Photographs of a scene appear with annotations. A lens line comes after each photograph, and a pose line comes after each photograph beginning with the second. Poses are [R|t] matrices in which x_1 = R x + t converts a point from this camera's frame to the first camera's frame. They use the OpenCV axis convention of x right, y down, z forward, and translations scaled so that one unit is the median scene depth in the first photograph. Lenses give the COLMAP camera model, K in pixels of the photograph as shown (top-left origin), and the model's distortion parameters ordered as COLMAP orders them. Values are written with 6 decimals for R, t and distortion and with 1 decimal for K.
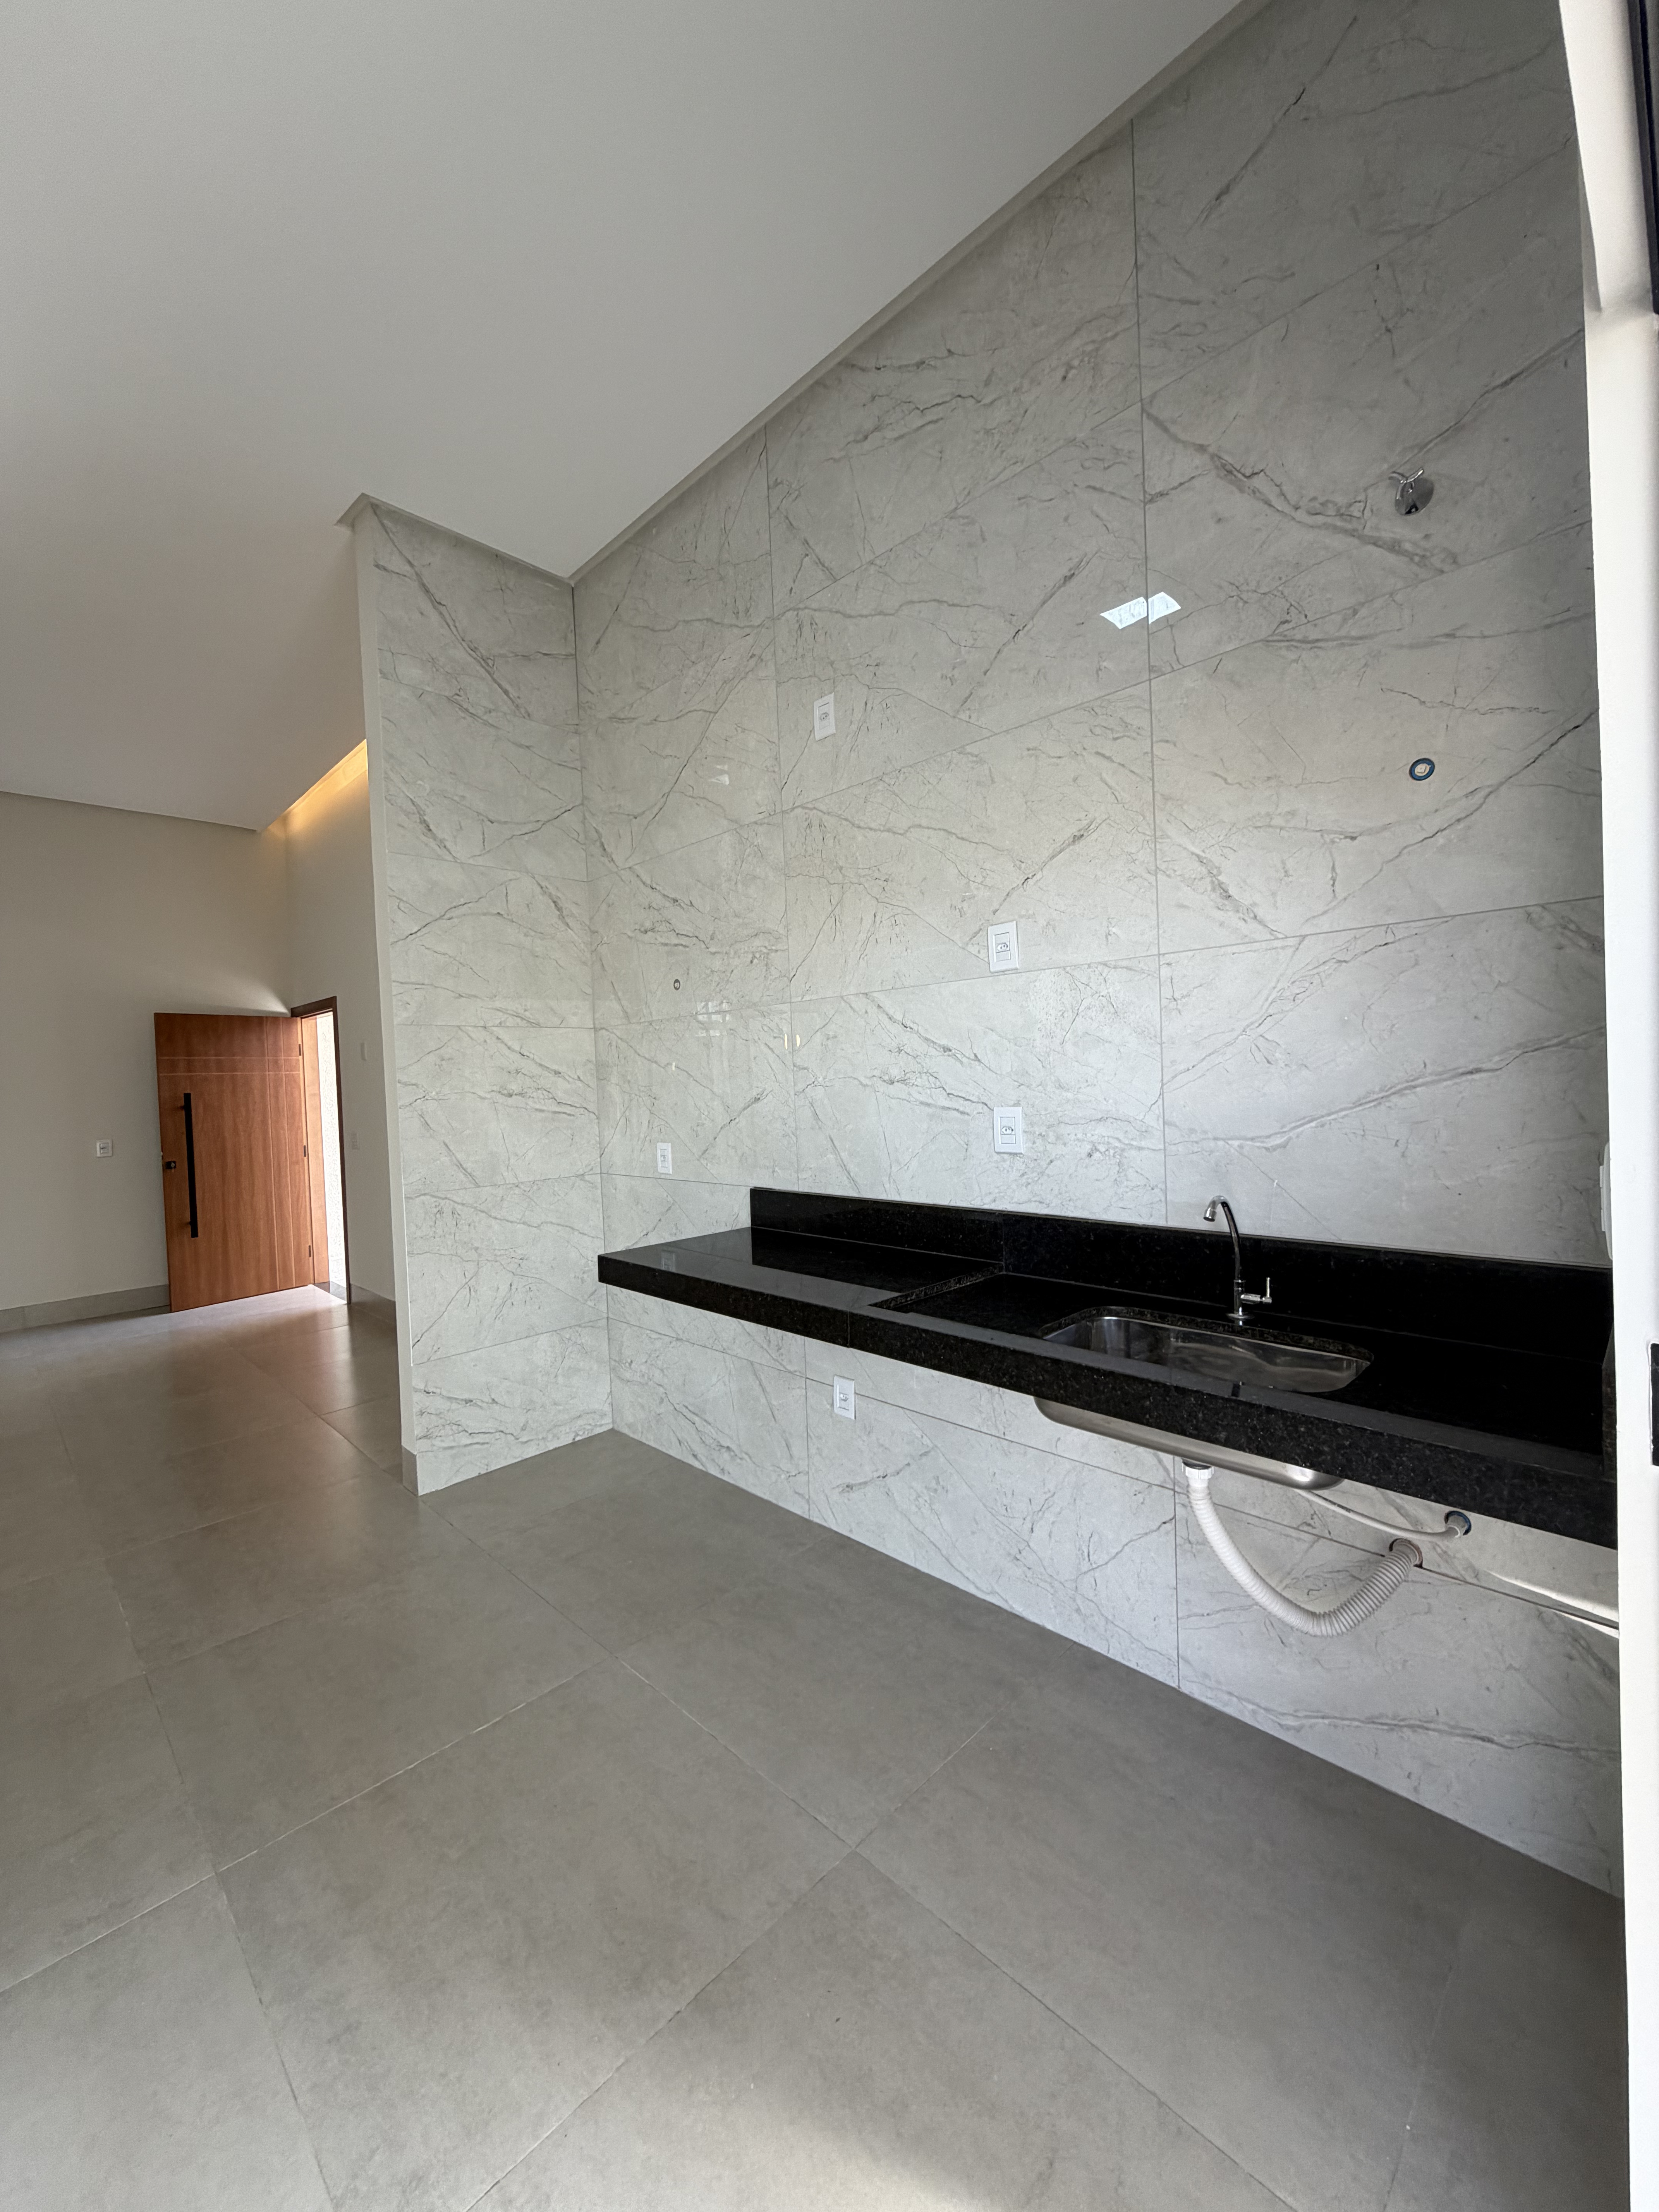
lens RADIAL K [[884.6, 0, 831.4], [0, 884.6, 1107.6], [0, 0, 1]] dist [-0.005579, 0.000253]
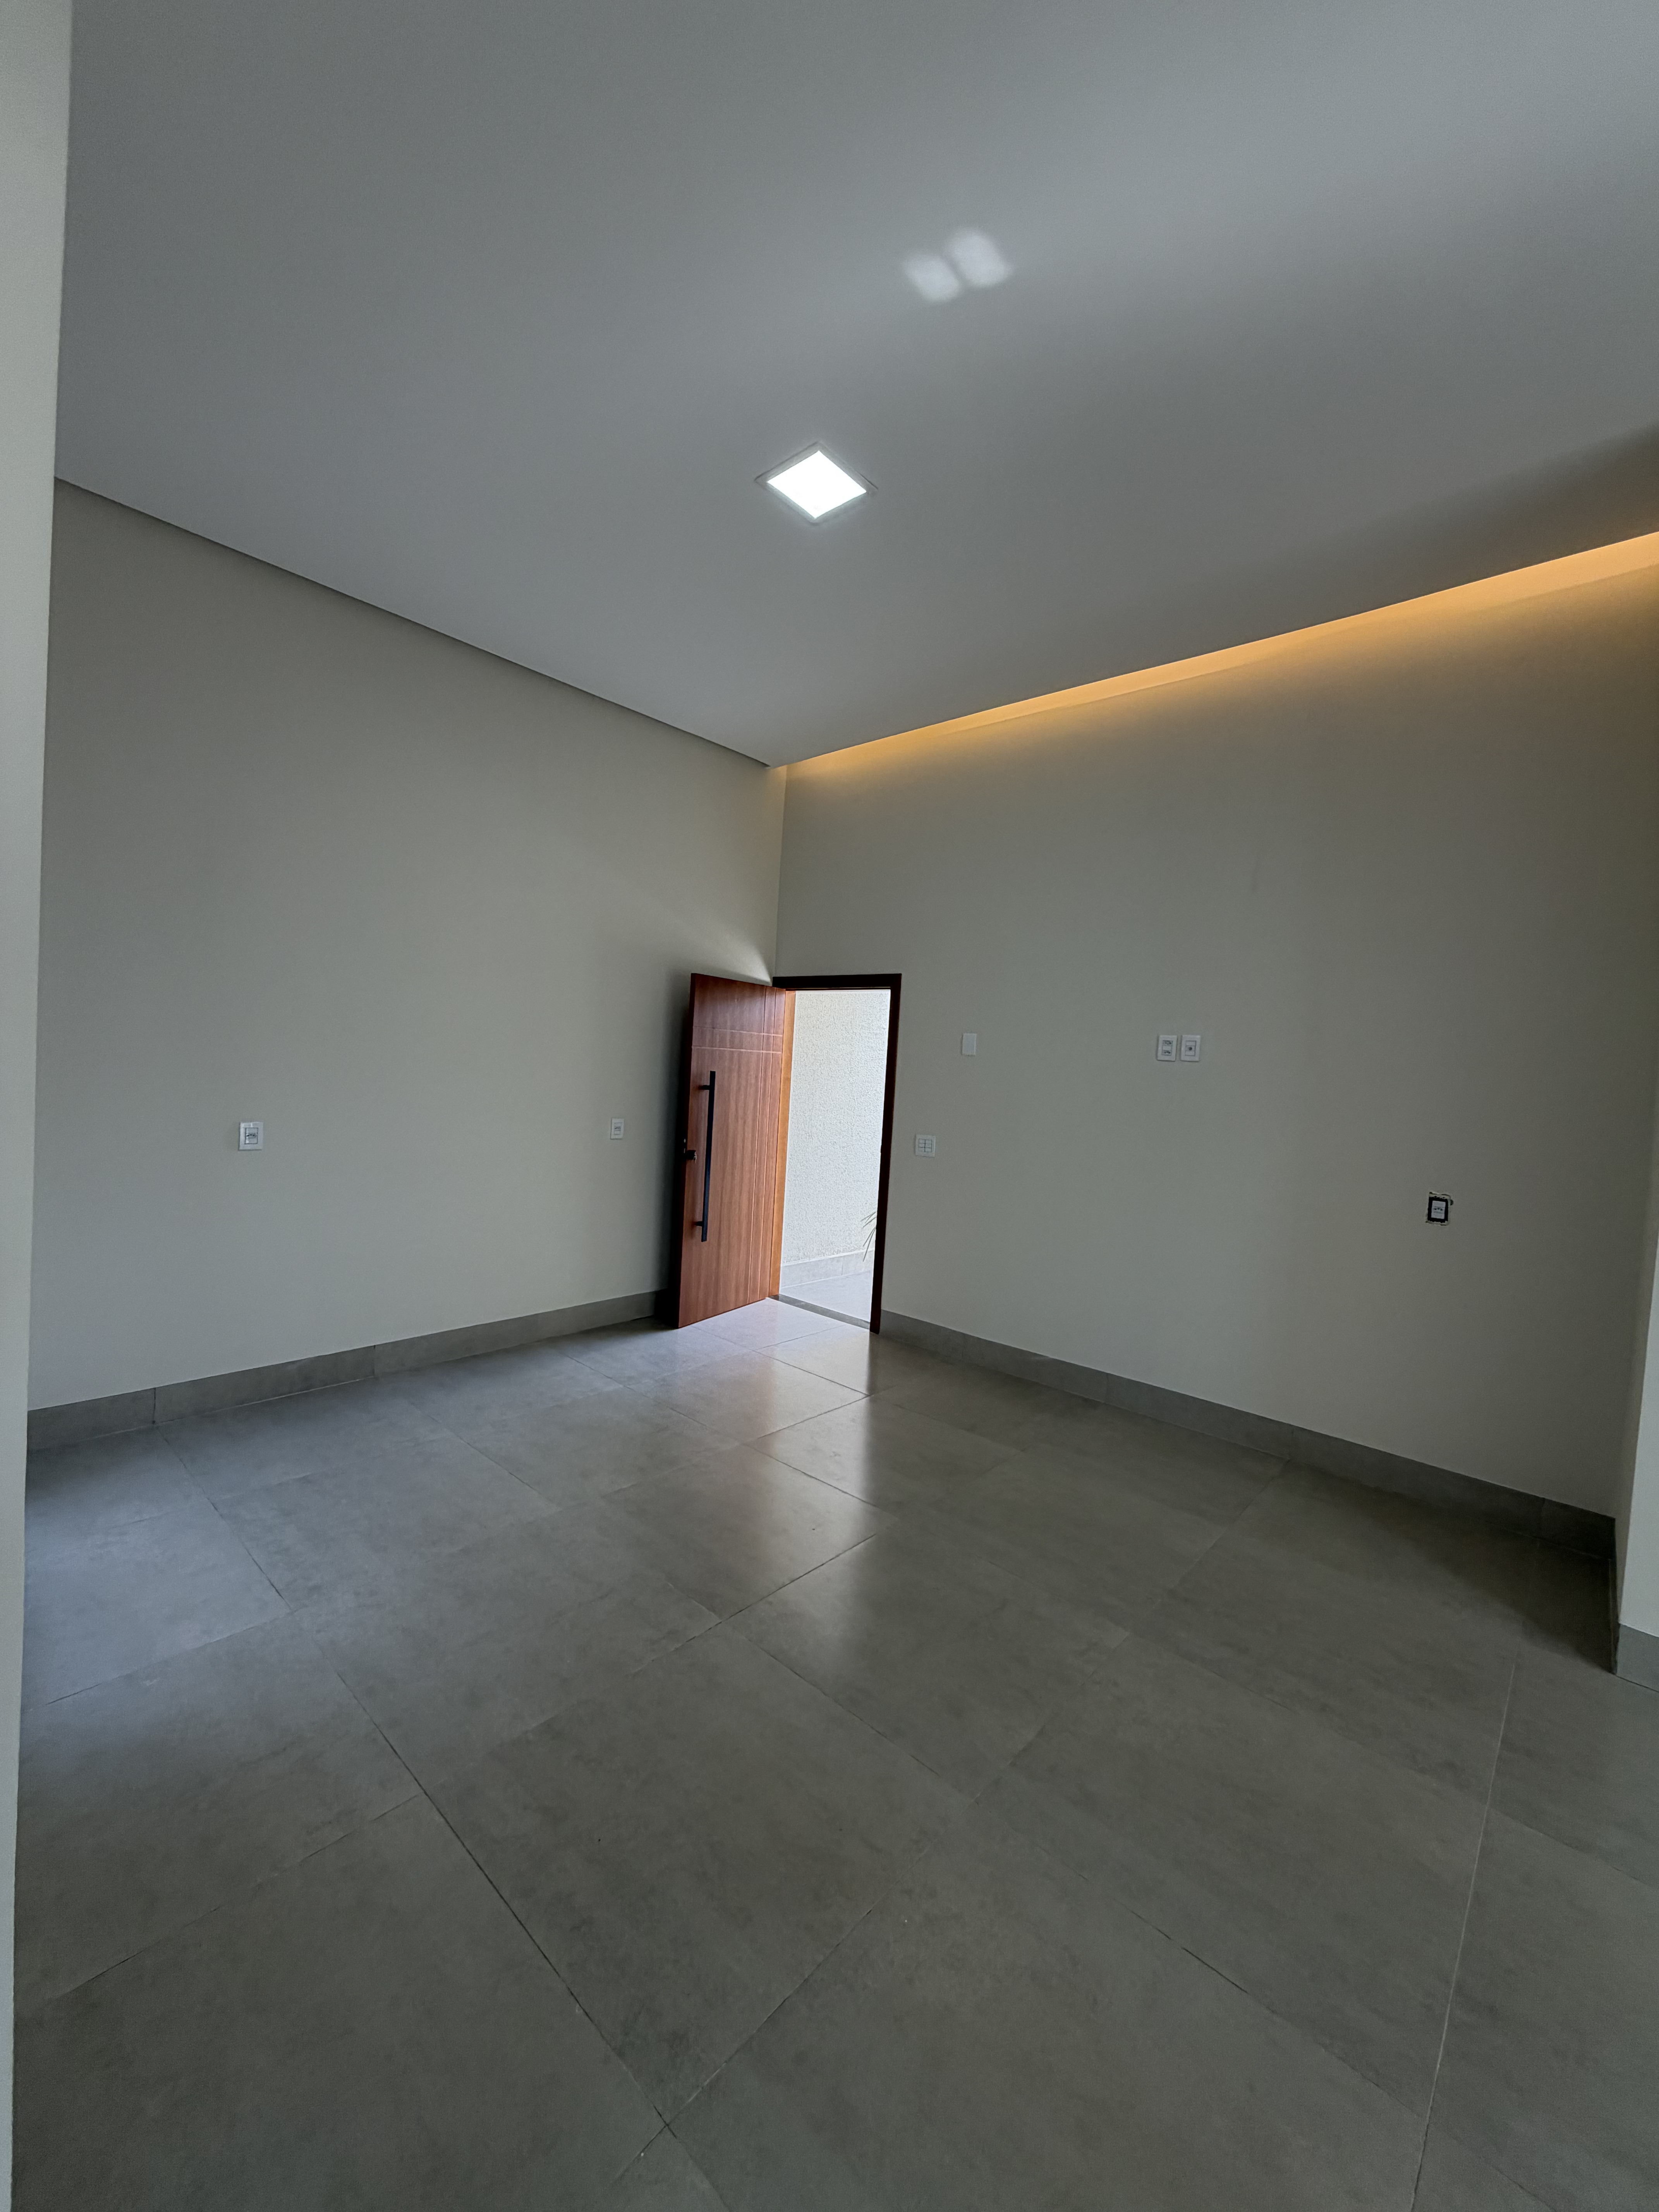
lens RADIAL K [[884.6, 0, 829.1], [0, 884.6, 1097.5], [0, 0, 1]] dist [-0.005579, 0.000253]
pose [[0.995309, 0.085832, 0.044651, -0.626995], [-0.086399, 0.996201, 0.010923, -0.009735], [-0.043543, -0.014730, 0.998943, 0.141666]]
